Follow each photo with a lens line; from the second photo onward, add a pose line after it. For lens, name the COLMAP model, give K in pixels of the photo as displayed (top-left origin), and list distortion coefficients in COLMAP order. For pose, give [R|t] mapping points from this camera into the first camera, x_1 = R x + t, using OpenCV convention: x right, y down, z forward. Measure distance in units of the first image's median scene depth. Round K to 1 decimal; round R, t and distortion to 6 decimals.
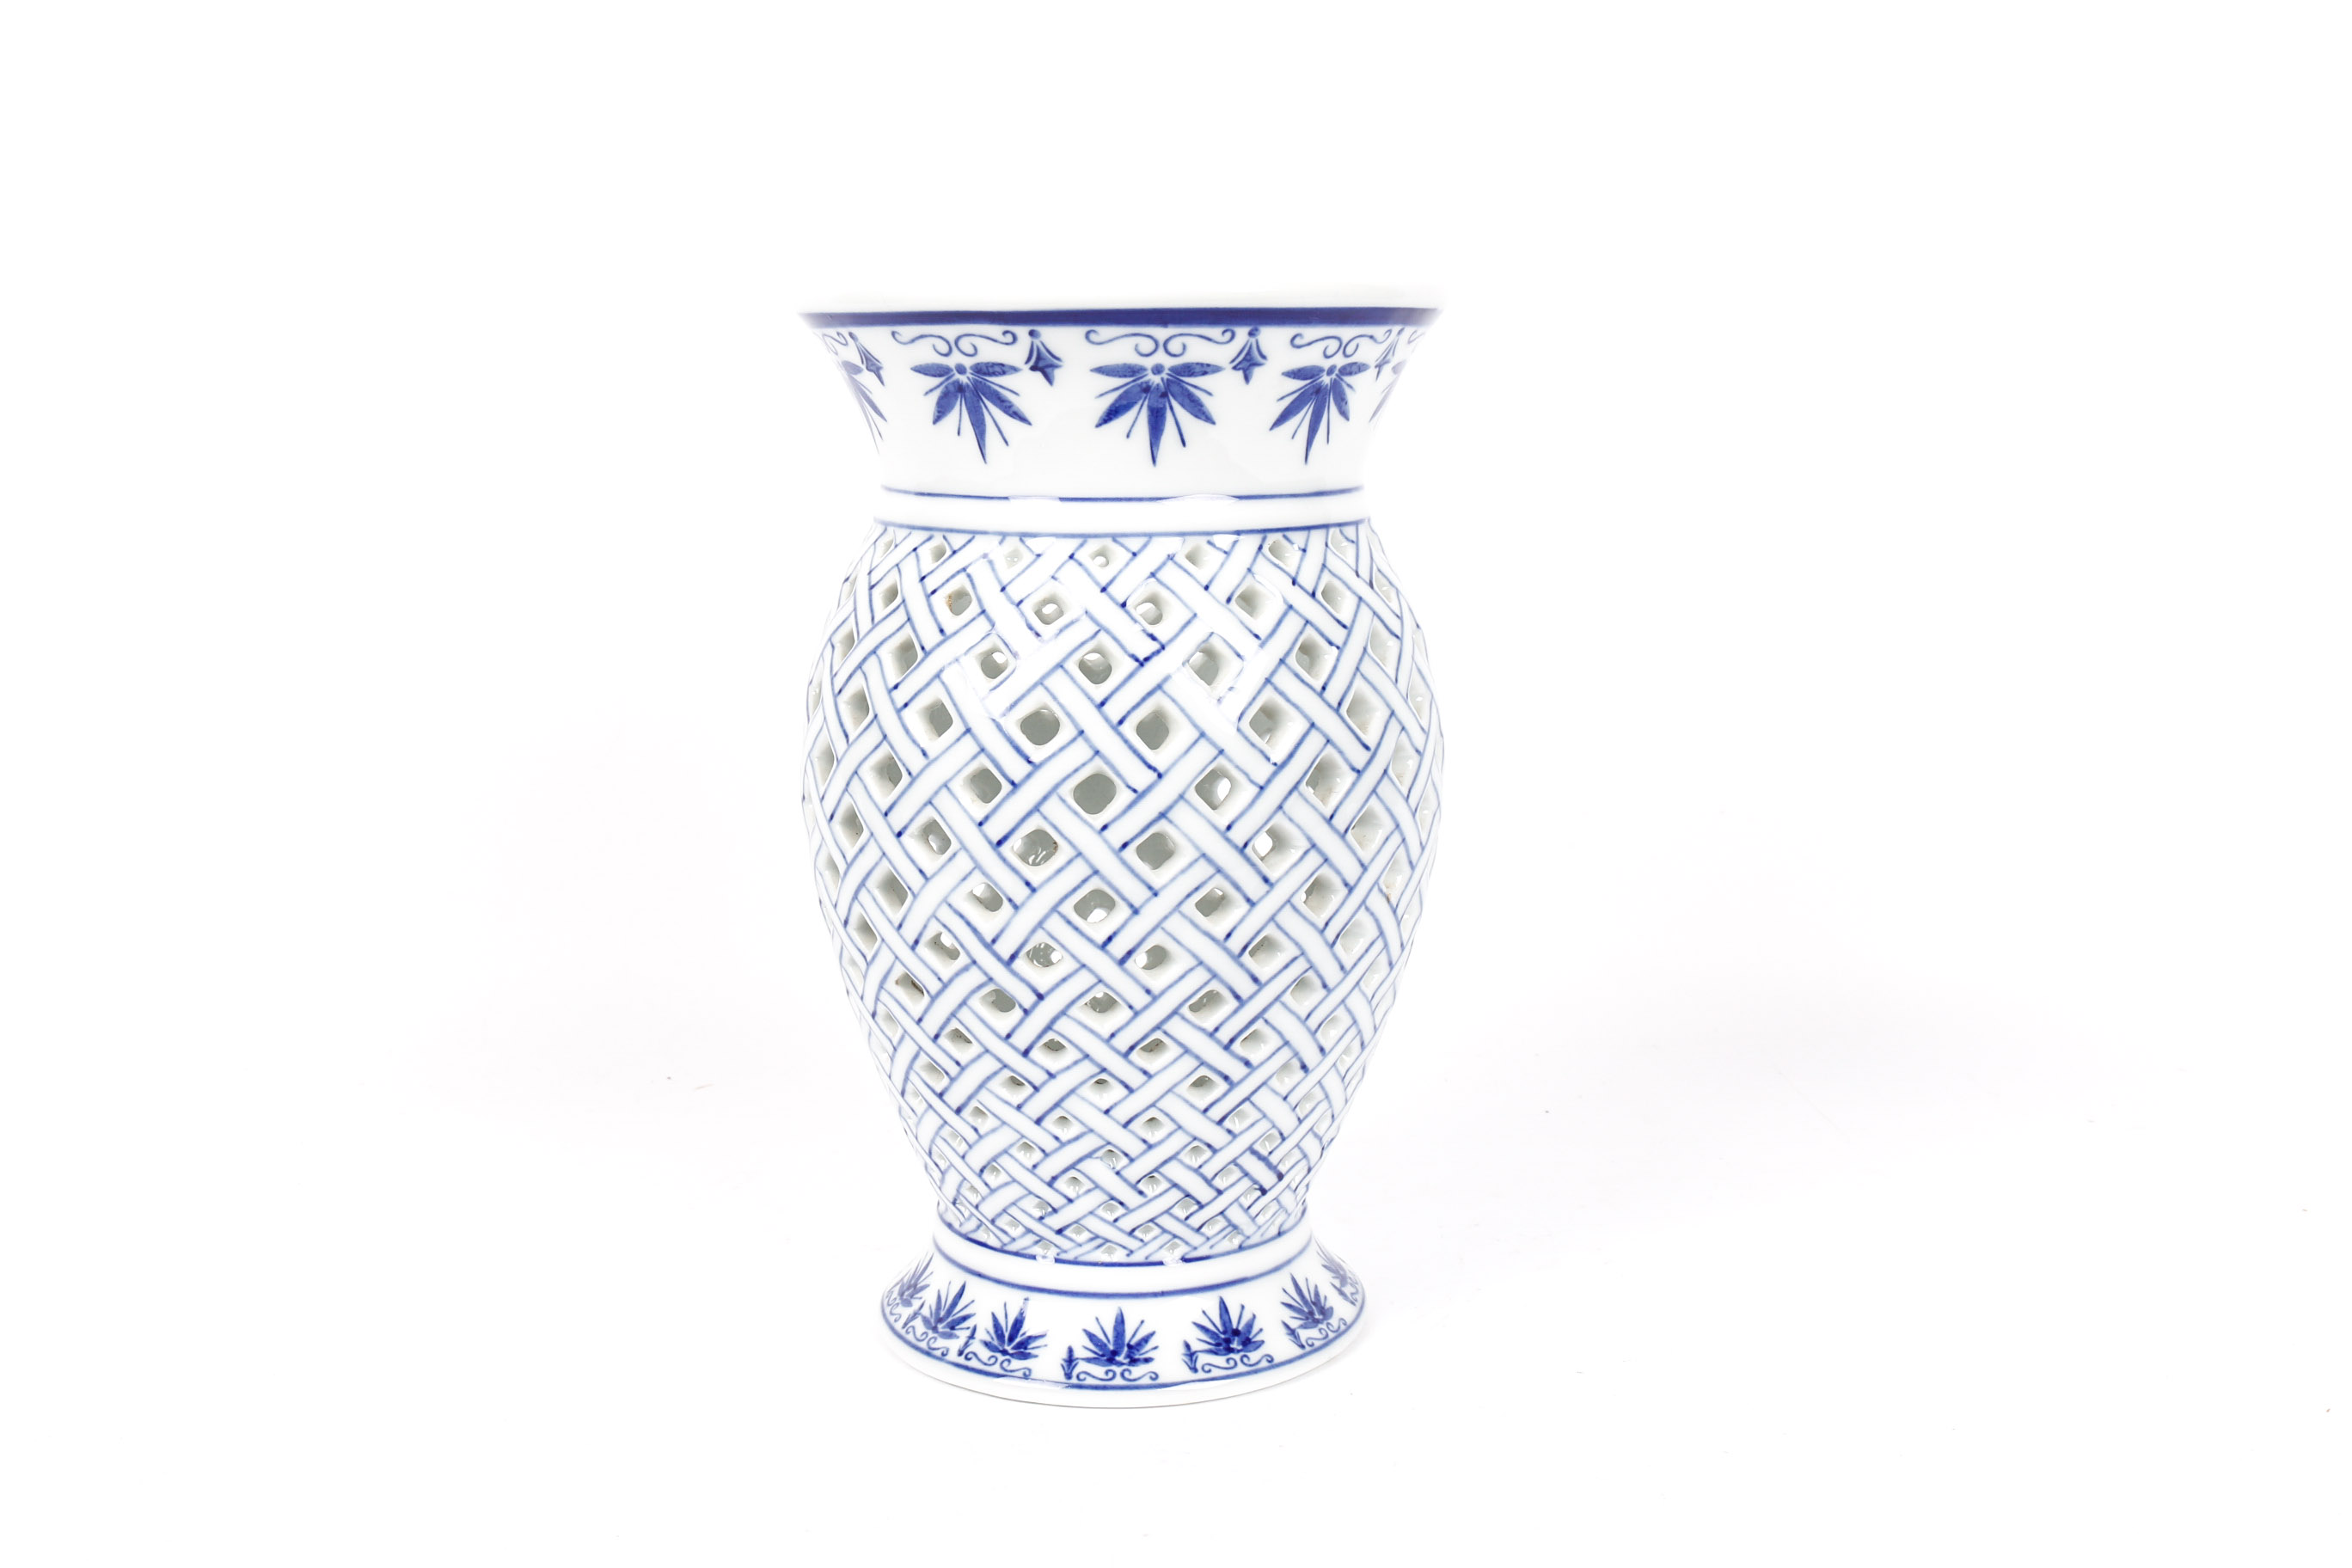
lens RADIAL K [[2822.0, 0, 1180.0], [0, 2822.0, 784.0], [0, 0, 1]] dist [-0.093876, 0.000000]
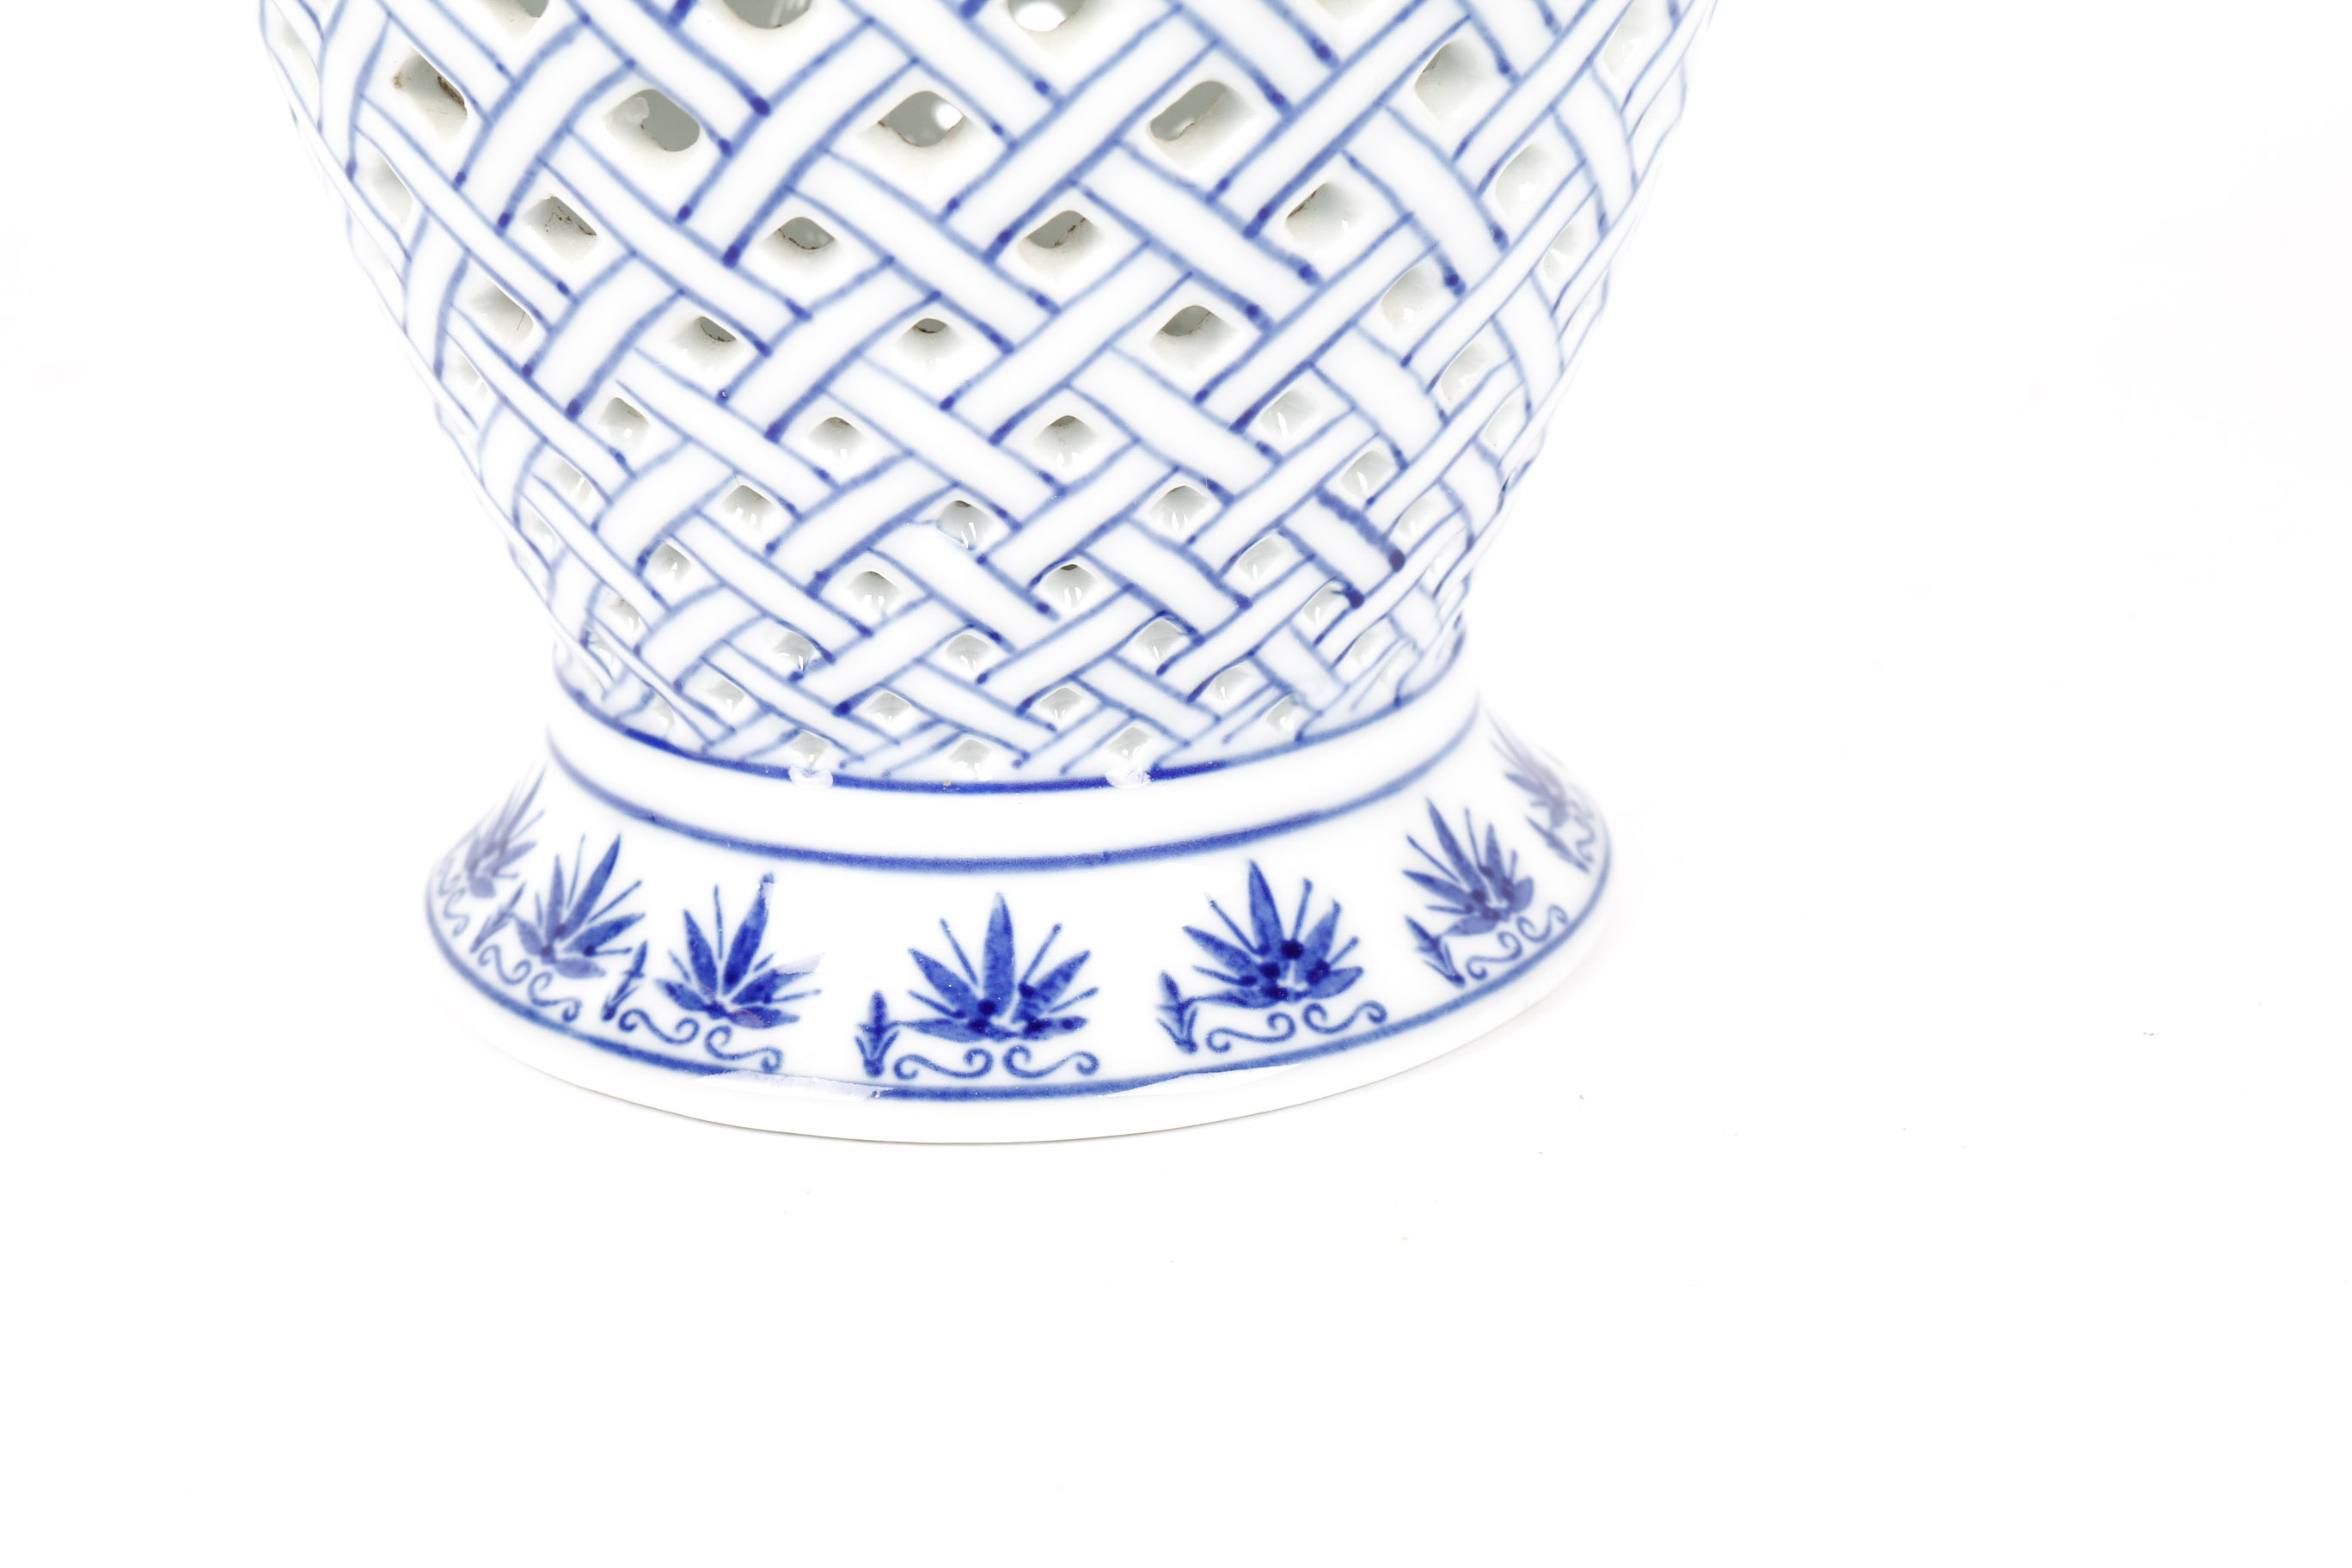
lens RADIAL K [[5399.5, 0, 1175.9], [0, 5399.5, 782.8], [0, 0, 1]] dist [0.076398, 0.000000]
pose [[0.999751, -0.019169, -0.011437, 0.013028], [0.020909, 0.983577, 0.179272, 0.034278], [0.007812, -0.179466, 0.983733, 0.253942]]
